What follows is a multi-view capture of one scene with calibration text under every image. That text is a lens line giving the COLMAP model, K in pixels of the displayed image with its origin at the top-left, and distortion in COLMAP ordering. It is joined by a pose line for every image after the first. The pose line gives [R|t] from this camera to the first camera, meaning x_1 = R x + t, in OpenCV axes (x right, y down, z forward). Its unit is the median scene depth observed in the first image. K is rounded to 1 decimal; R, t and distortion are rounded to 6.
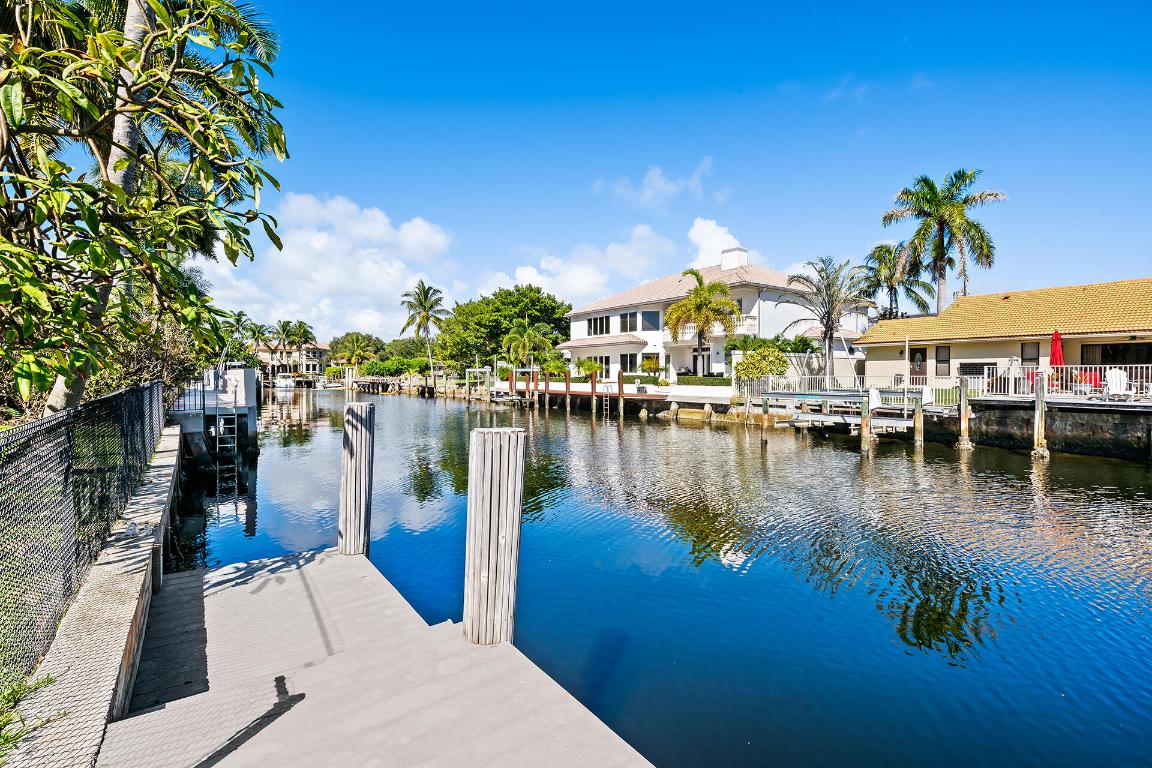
lens RADIAL K [[528.4, 0, 577.1], [0, 528.4, 381.9], [0, 0, 1]] dist [0.005753, 0.000459]
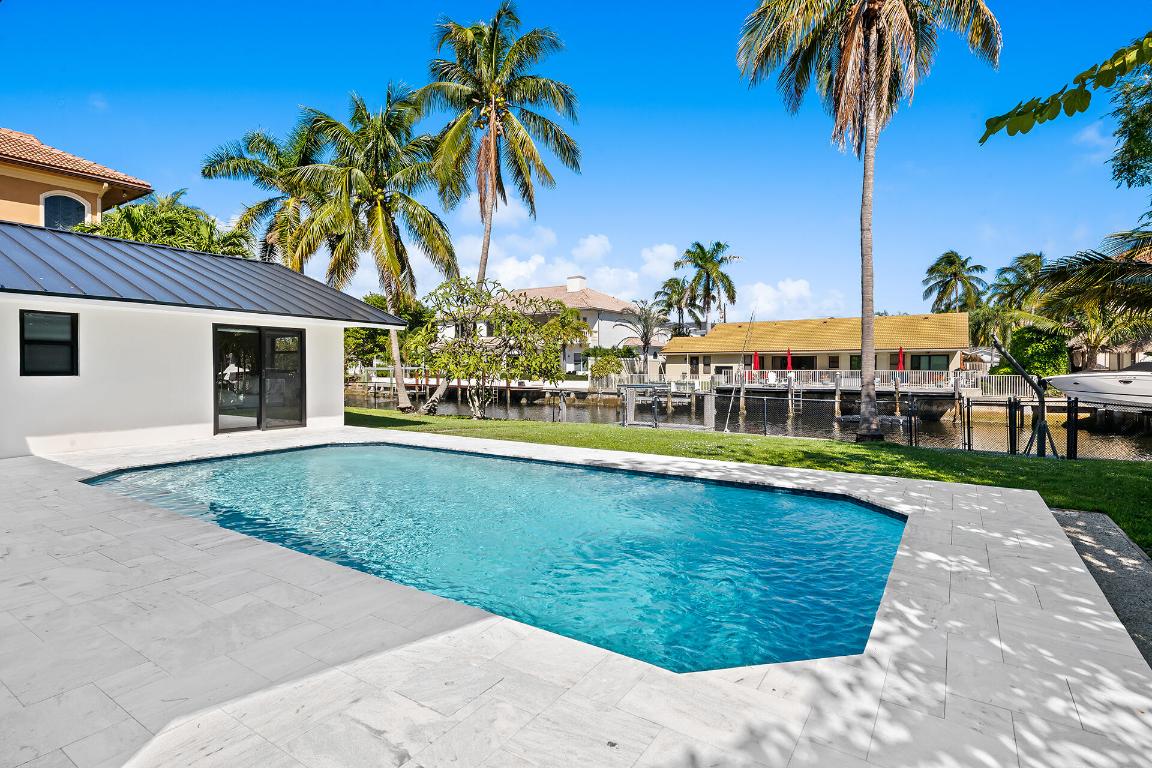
lens RADIAL K [[605.8, 0, 575.4], [0, 605.8, 378.8], [0, 0, 1]] dist [0.005695, -0.002090]
pose [[0.933371, -0.007410, 0.358837, -0.332073], [0.004644, 0.999952, 0.008570, -0.011380], [-0.358884, -0.006333, 0.933361, -0.551056]]
